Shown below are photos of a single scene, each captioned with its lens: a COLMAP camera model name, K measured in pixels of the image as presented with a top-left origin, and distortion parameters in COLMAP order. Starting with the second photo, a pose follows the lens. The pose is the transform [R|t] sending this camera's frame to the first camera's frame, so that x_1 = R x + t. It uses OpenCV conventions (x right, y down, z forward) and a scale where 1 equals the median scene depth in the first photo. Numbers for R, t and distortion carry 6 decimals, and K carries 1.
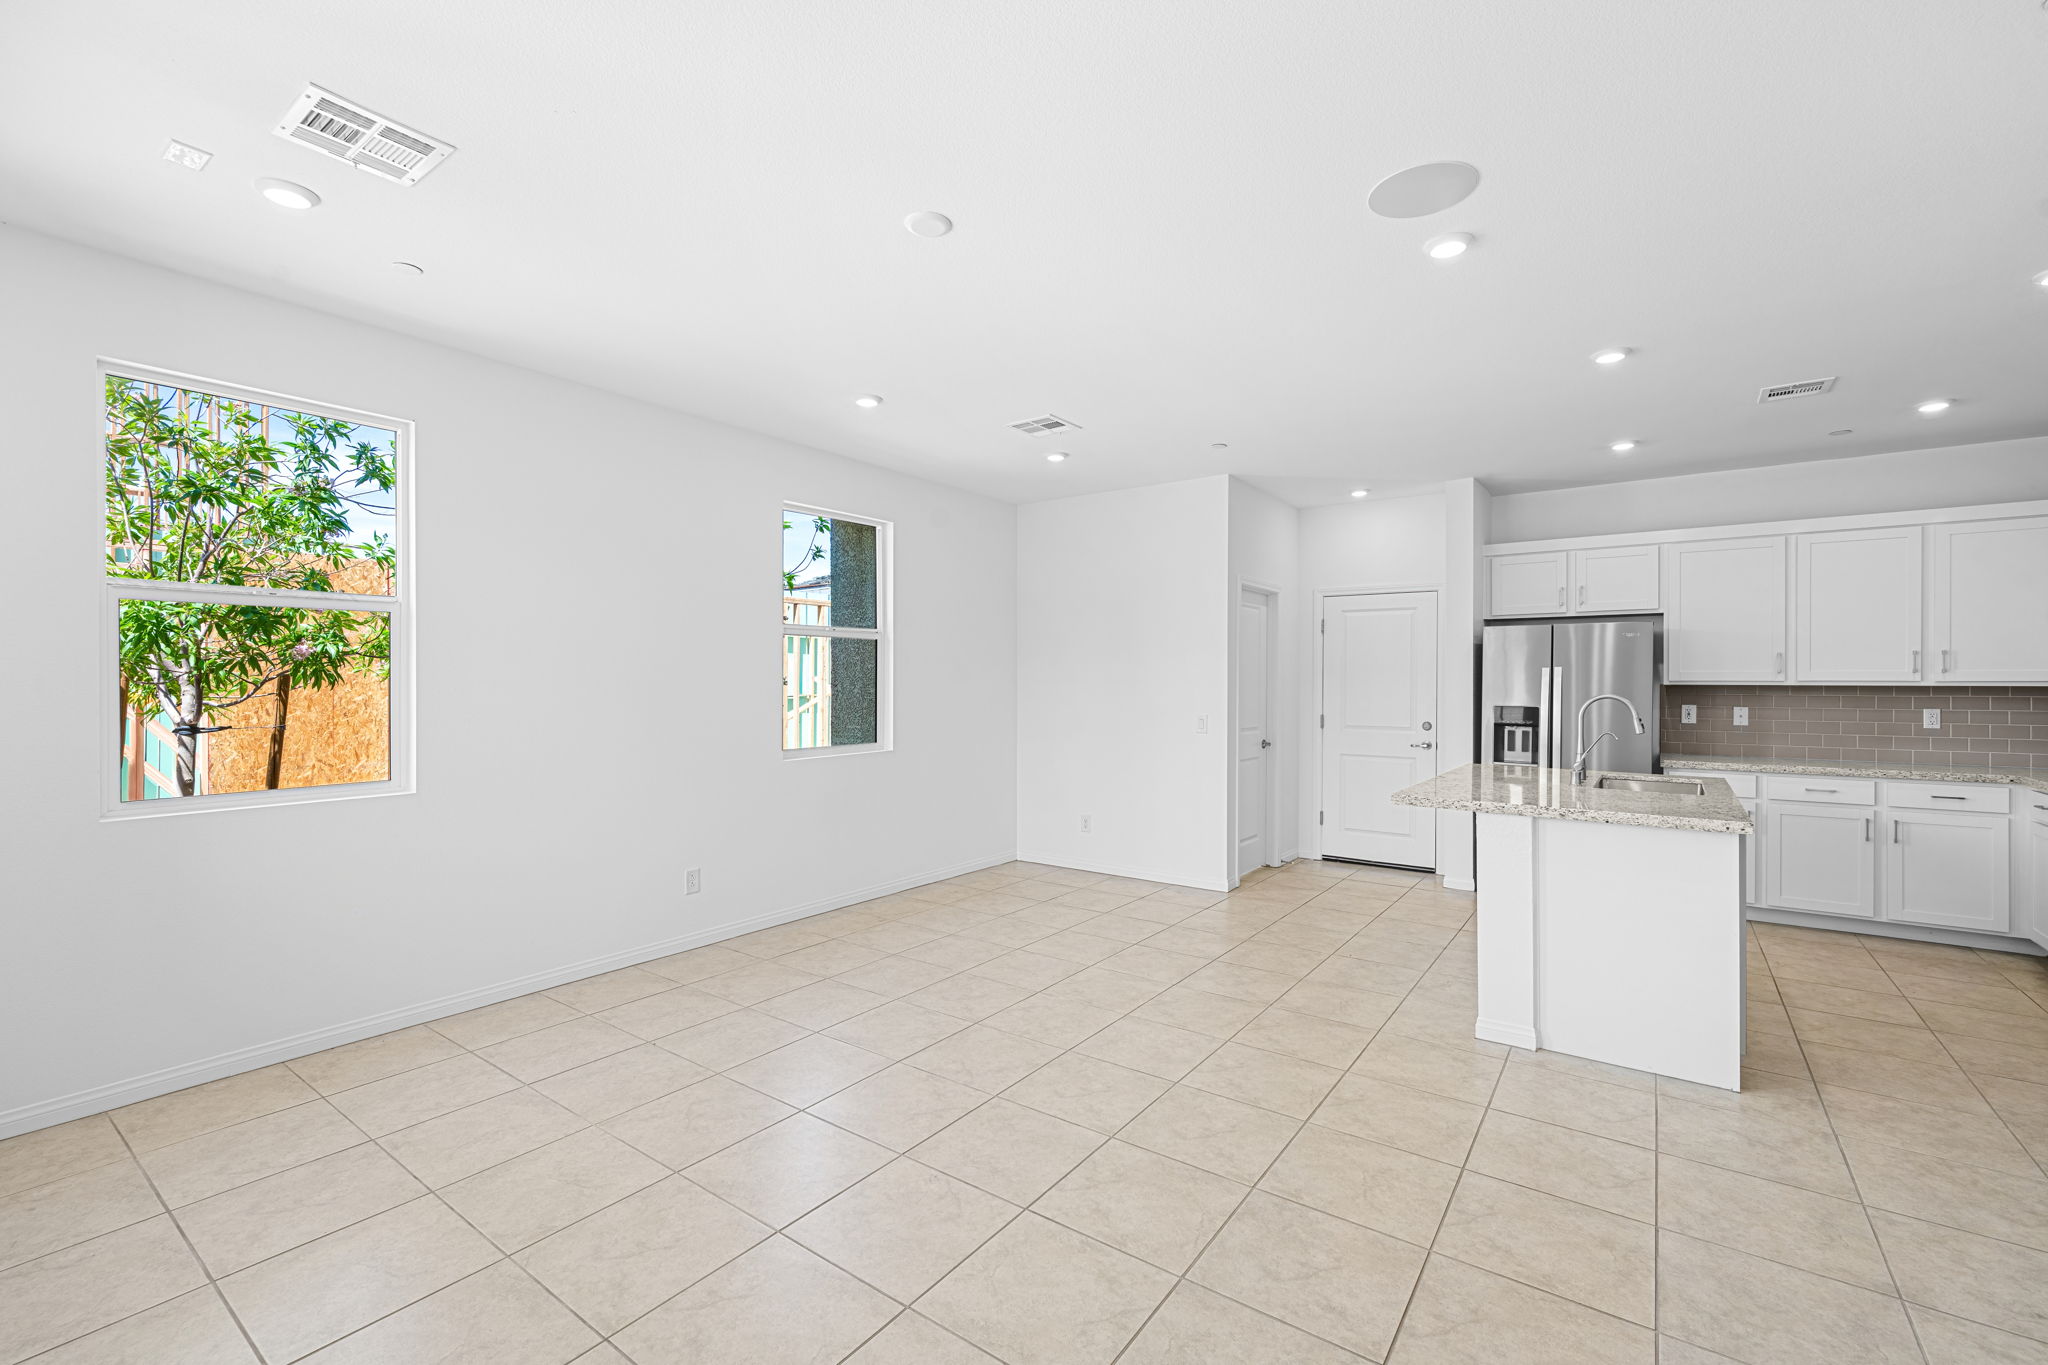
lens RADIAL K [[871.6, 0, 1005.5], [0, 871.6, 685.7], [0, 0, 1]] dist [-0.001380, -0.000314]
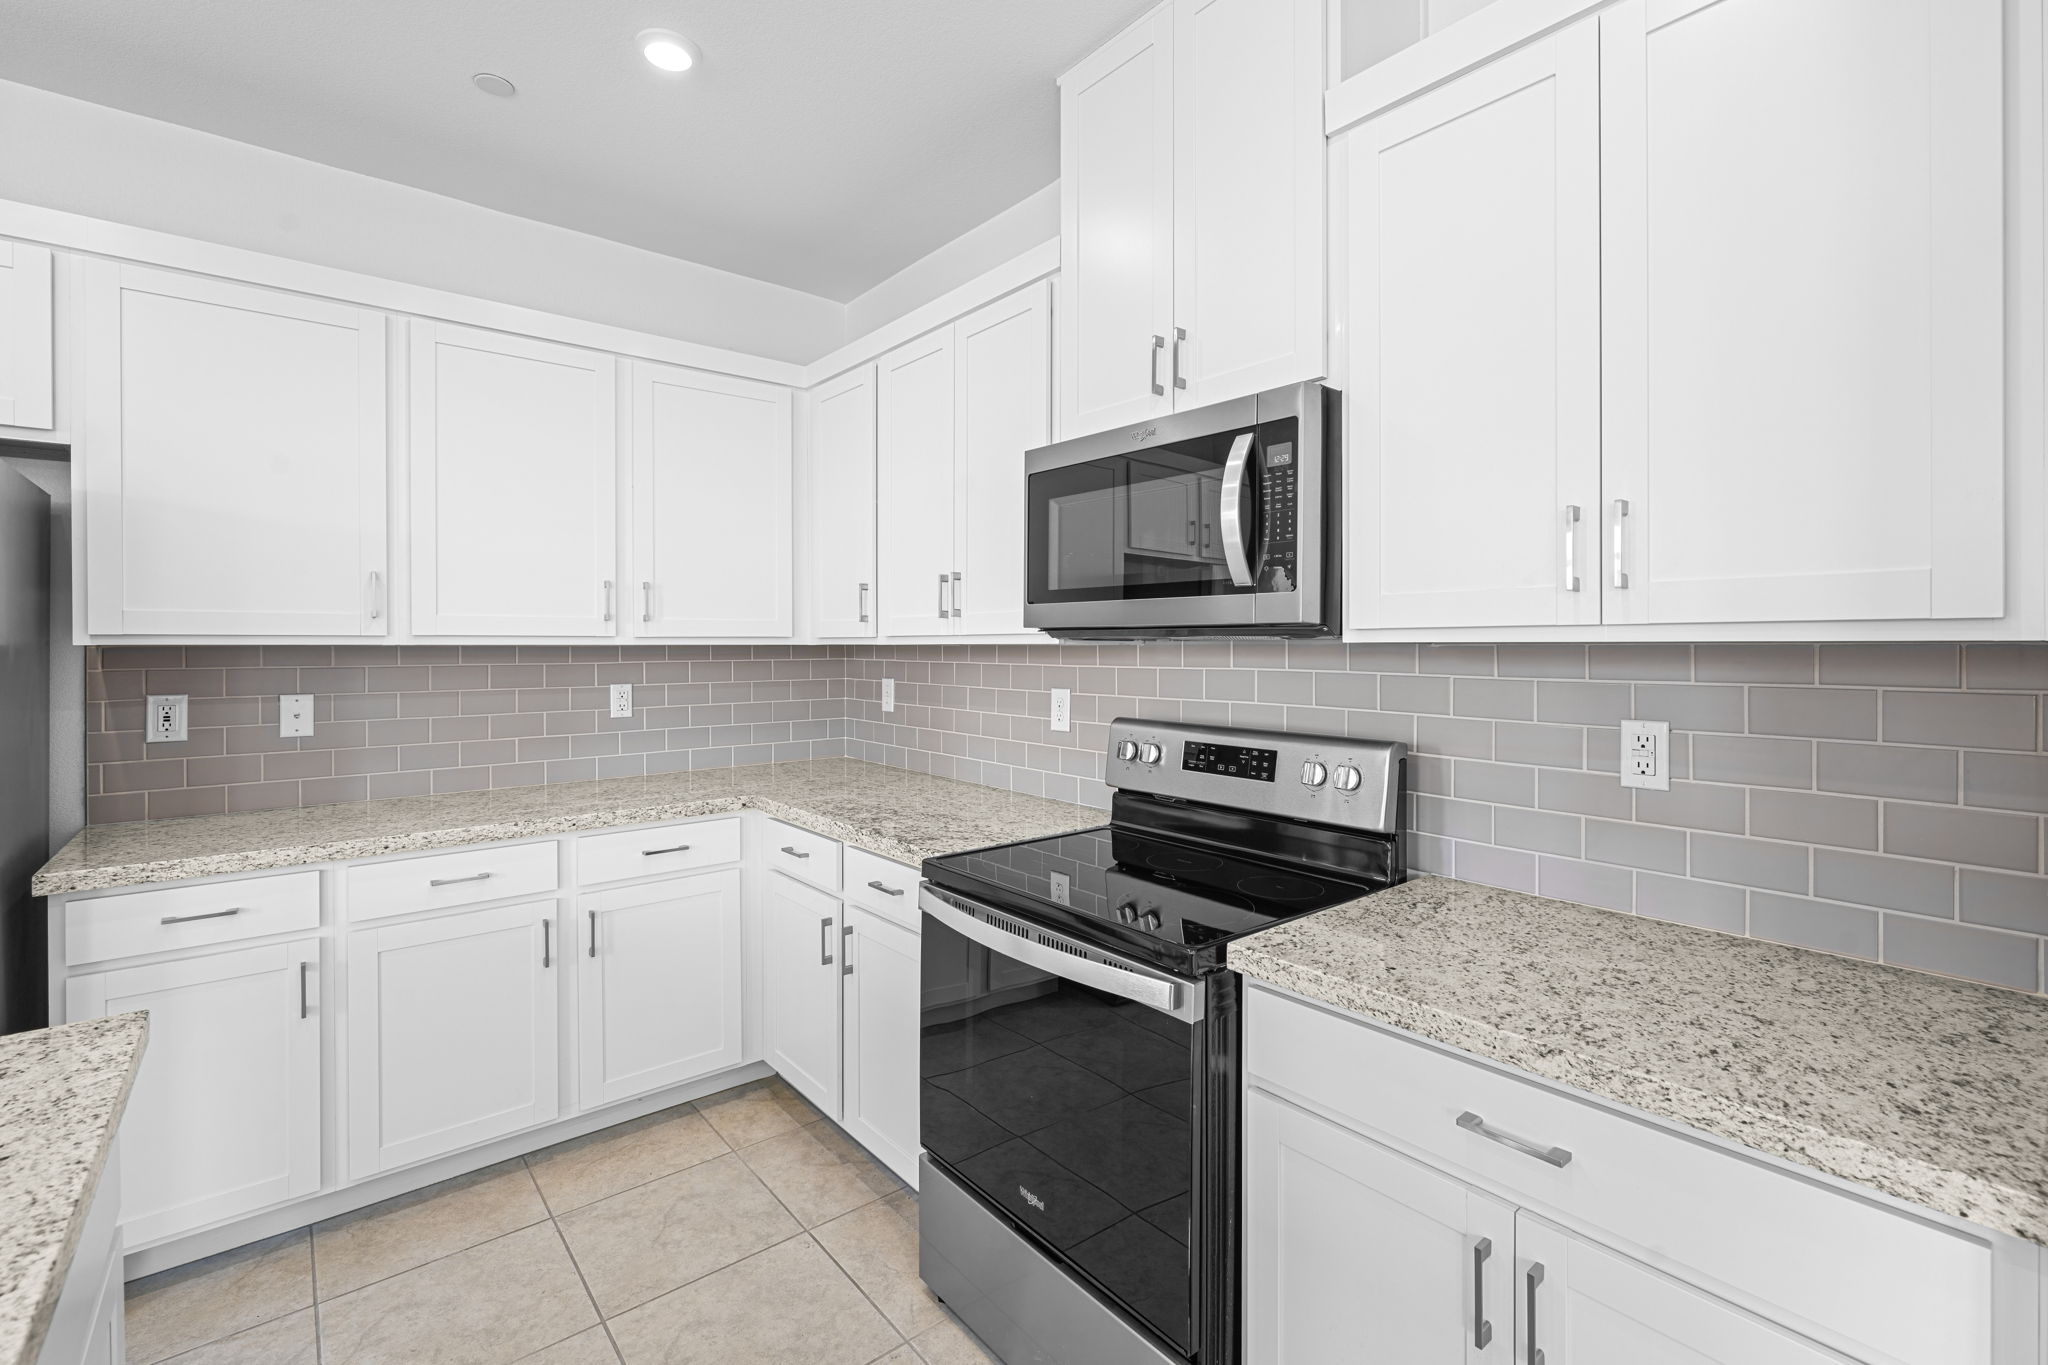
lens RADIAL K [[902.4, 0, 1041.0], [0, 902.4, 650.3], [0, 0, 1]] dist [0.002146, -0.000253]
pose [[0.227885, -0.006505, 0.973666, 0.597614], [0.006150, 0.999967, 0.005241, 0.002324], [-0.973669, 0.004793, 0.227917, 0.651682]]
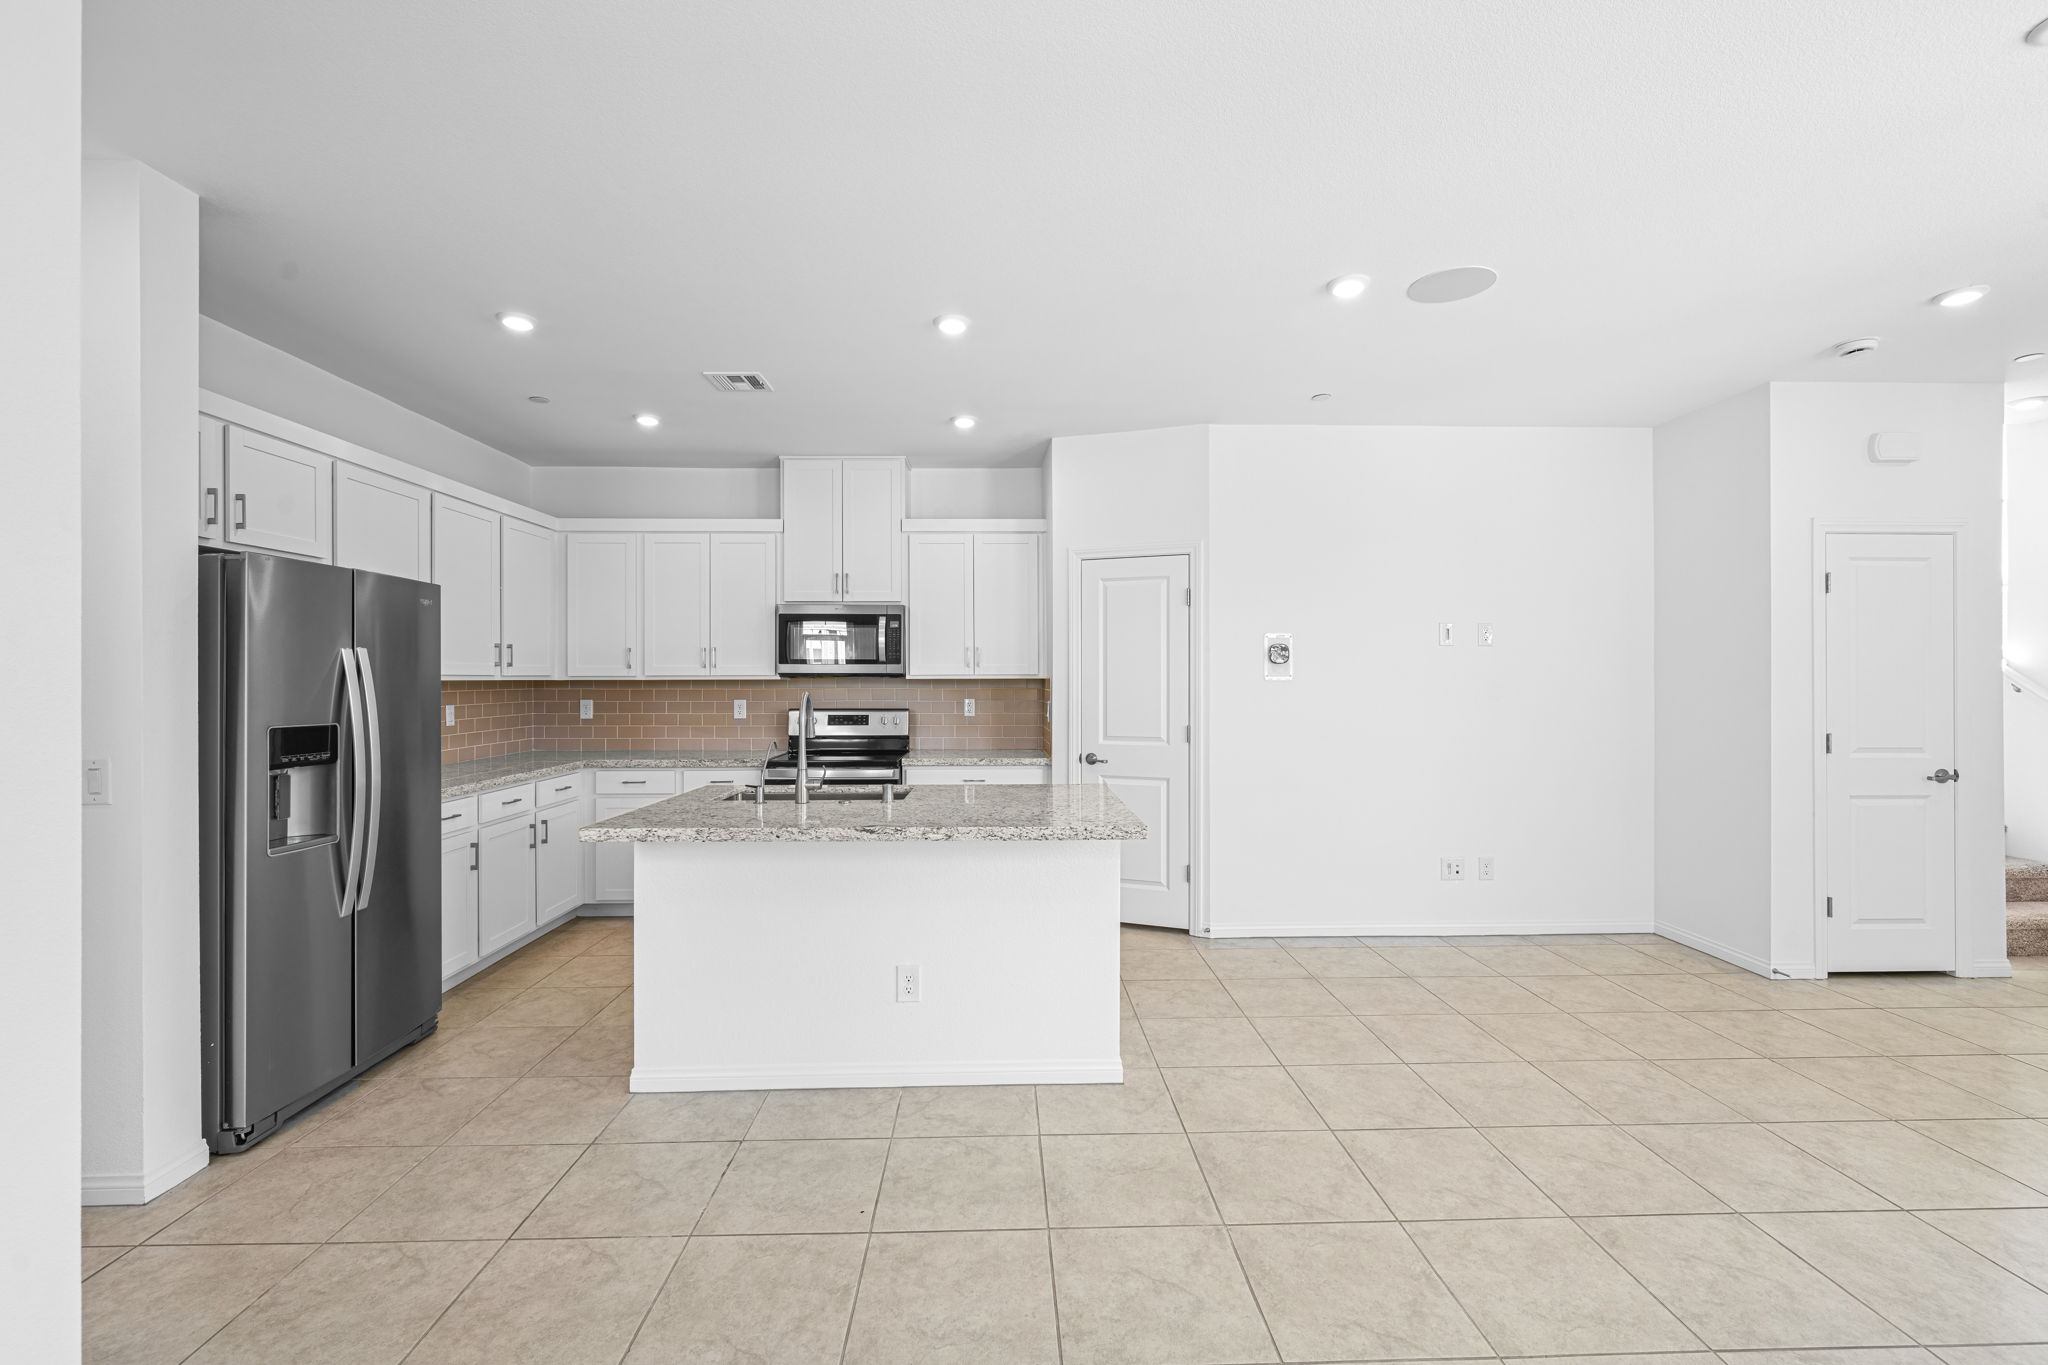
lens RADIAL K [[871.6, 0, 1036.1], [0, 871.6, 663.3], [0, 0, 1]] dist [-0.001380, -0.000314]
pose [[-0.633126, 0.013525, 0.773931, -0.063701], [0.004694, 0.999896, -0.013634, -0.002516], [-0.774035, -0.004999, -0.633123, 1.234759]]
